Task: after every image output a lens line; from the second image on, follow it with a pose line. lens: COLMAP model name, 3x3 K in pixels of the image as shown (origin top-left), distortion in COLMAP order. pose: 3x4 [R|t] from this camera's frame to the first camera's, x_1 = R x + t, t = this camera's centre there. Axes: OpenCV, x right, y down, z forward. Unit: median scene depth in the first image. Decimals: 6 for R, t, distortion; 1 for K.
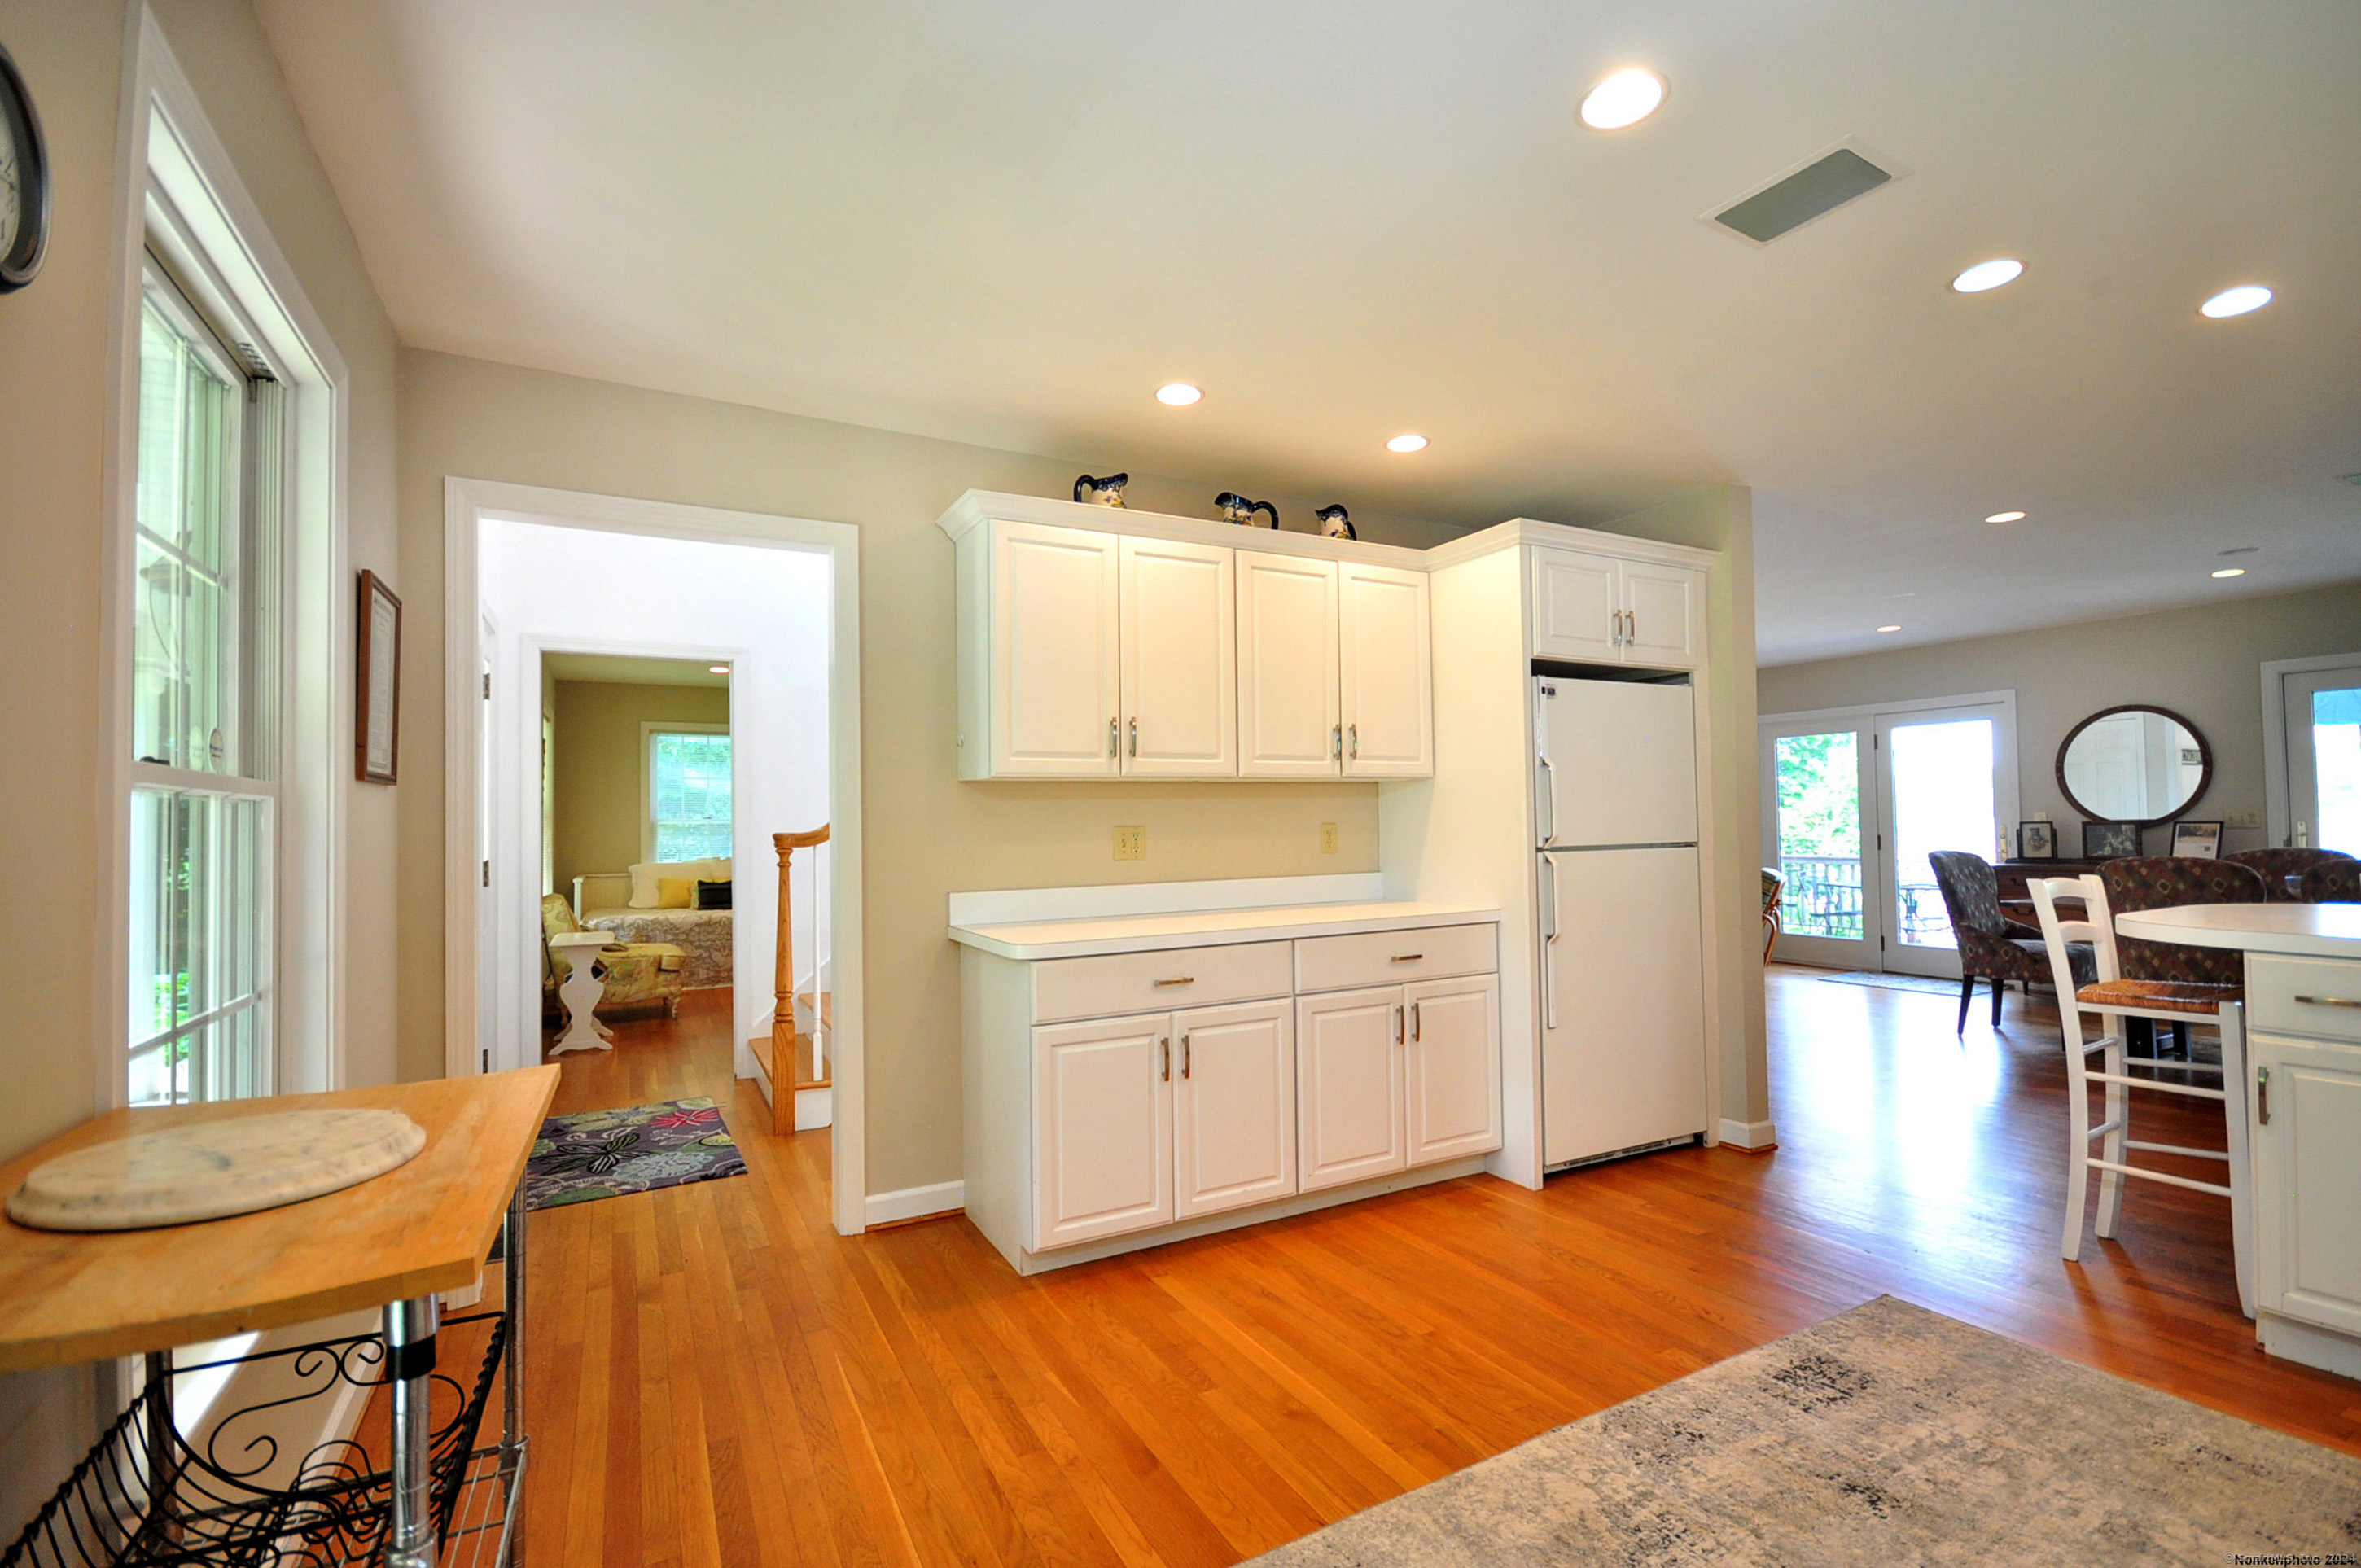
lens RADIAL K [[1048.2, 0, 1199.8], [0, 1048.2, 794.3], [0, 0, 1]] dist [-0.002152, -0.001799]
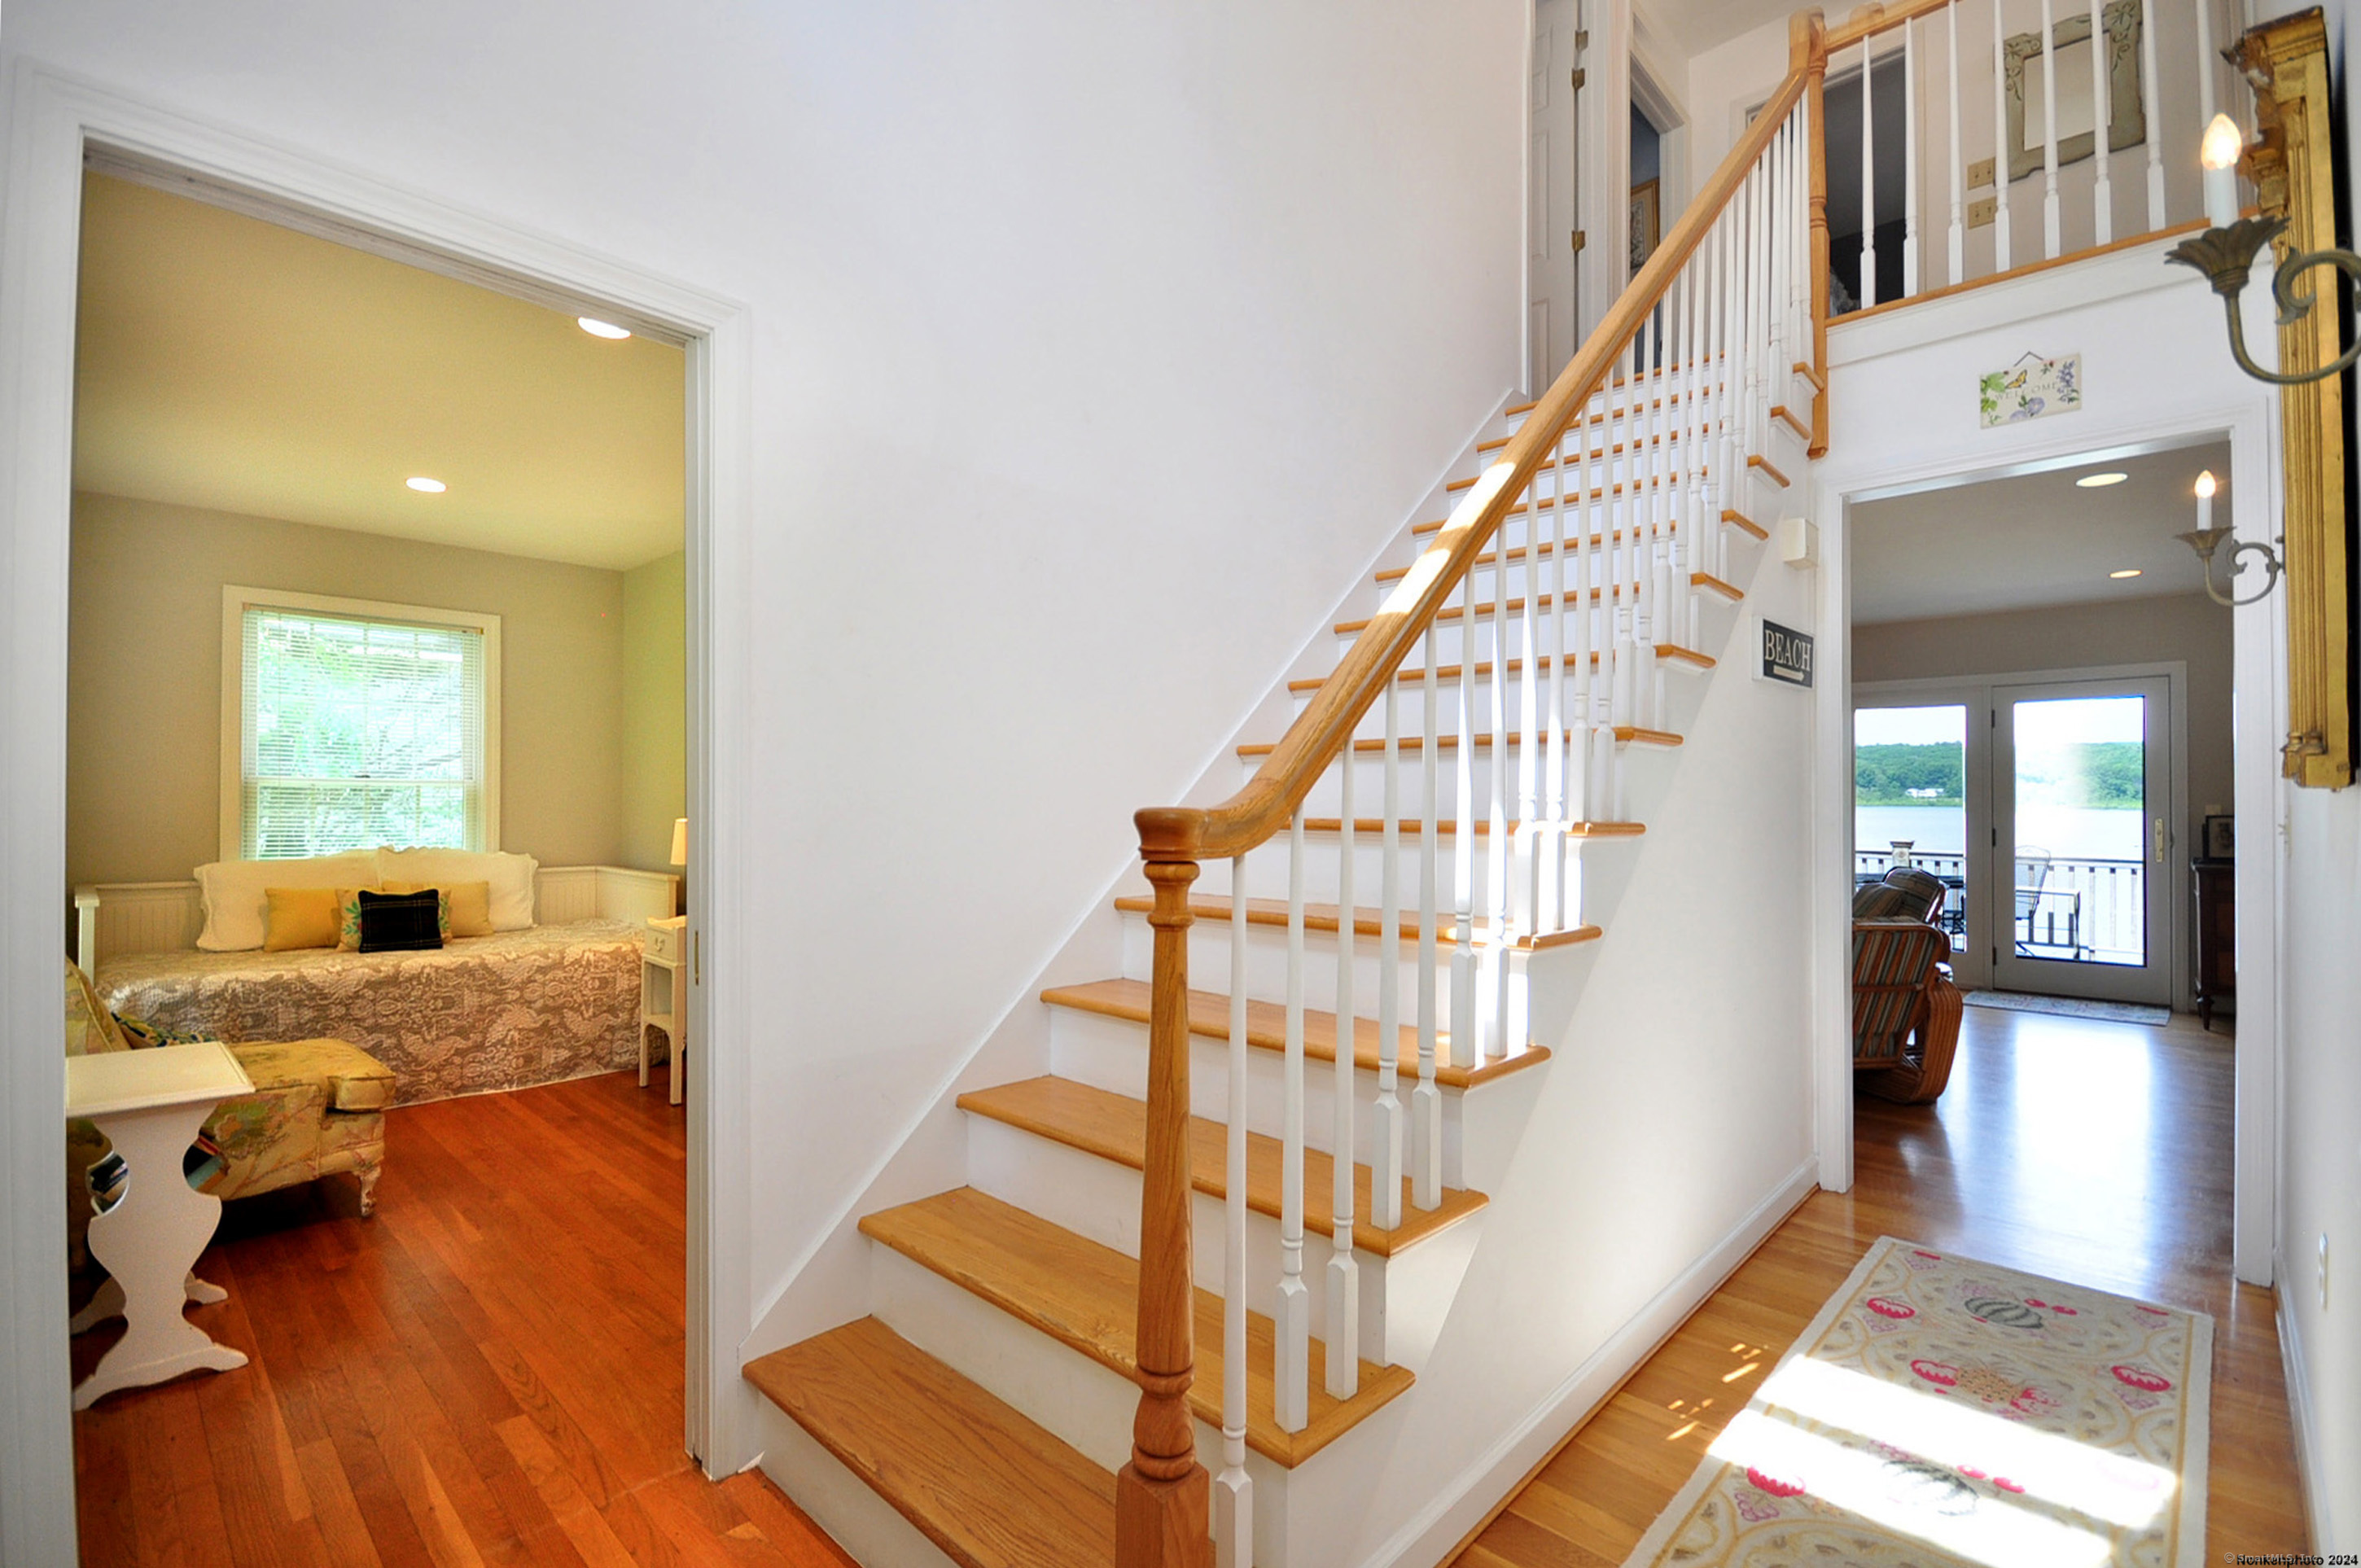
lens RADIAL K [[1048.2, 0, 1161.9], [0, 1048.2, 777.3], [0, 0, 1]] dist [-0.002152, -0.001799]
pose [[0.949102, 0.025700, 0.313919, -0.277816], [-0.025906, 0.999658, -0.003518, 0.016147], [-0.313902, -0.004794, 0.949443, 0.401526]]
